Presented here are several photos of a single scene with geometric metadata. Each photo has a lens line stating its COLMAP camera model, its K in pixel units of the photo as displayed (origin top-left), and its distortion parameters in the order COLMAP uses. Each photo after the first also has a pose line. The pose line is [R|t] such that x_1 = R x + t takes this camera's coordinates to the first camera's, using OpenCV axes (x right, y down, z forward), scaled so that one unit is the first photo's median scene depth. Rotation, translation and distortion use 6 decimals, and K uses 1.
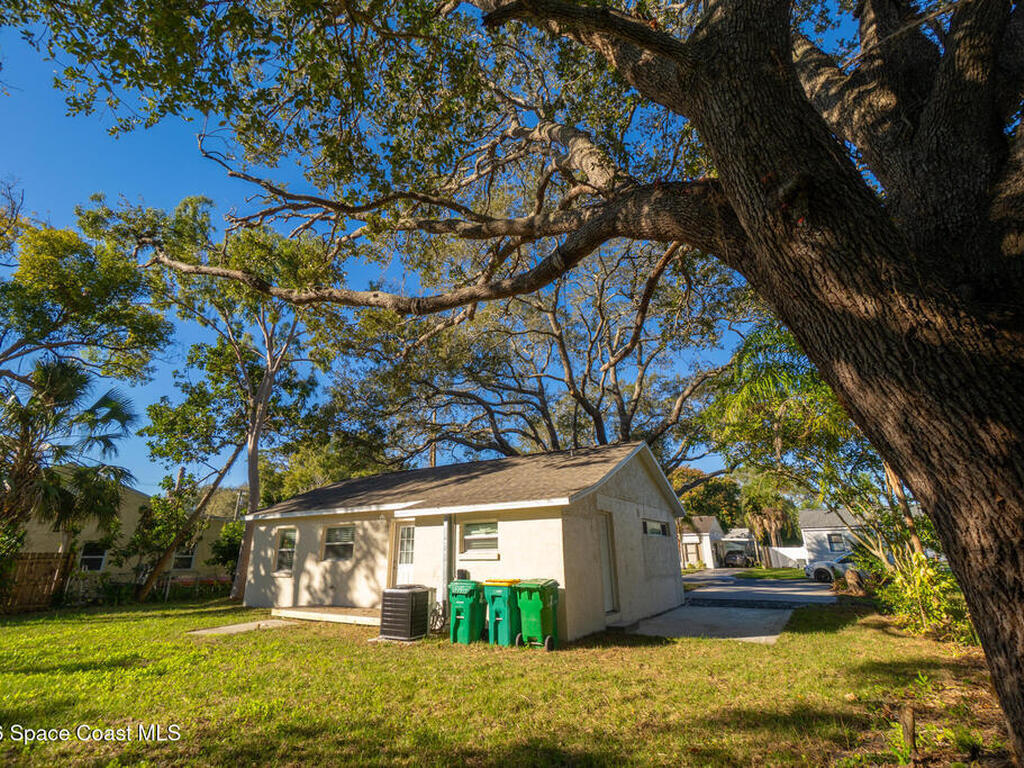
lens RADIAL K [[449.8, 0, 535.0], [0, 449.8, 378.9], [0, 0, 1]] dist [-0.000350, 0.000259]
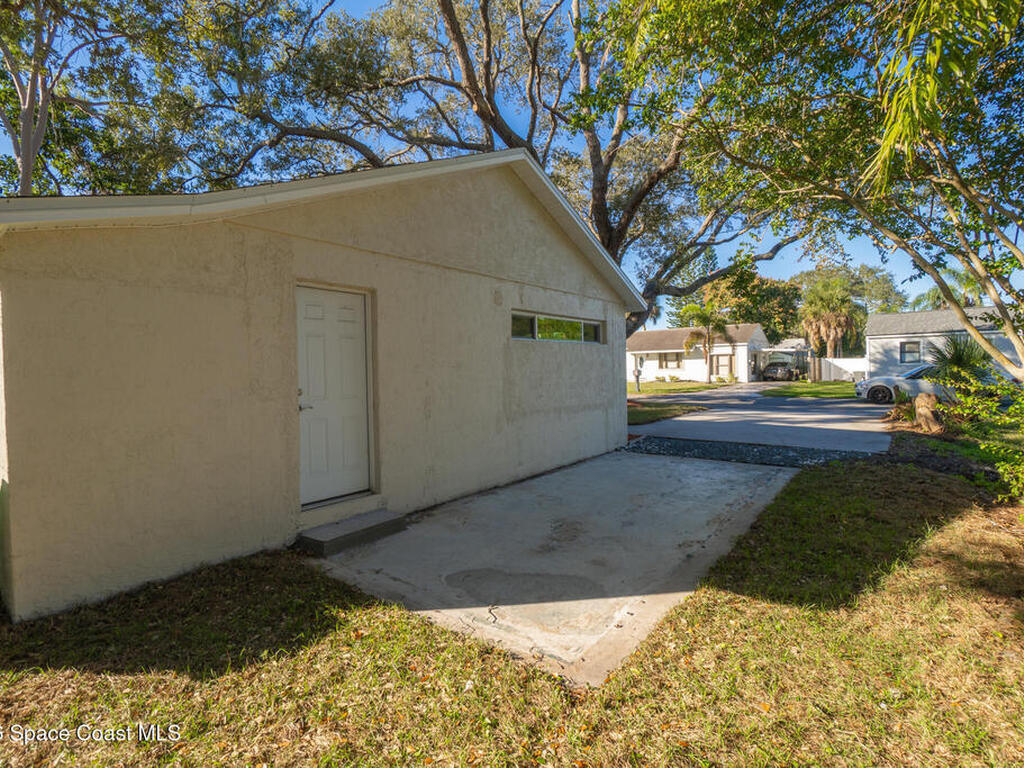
lens RADIAL K [[502.3, 0, 512.0], [0, 502.3, 368.5], [0, 0, 1]] dist [-0.000701, -0.000639]
pose [[0.994150, -0.006629, -0.107809, 0.058385], [0.045555, 0.930733, 0.362852, 0.032701], [0.097936, -0.365640, 0.925589, 0.088190]]
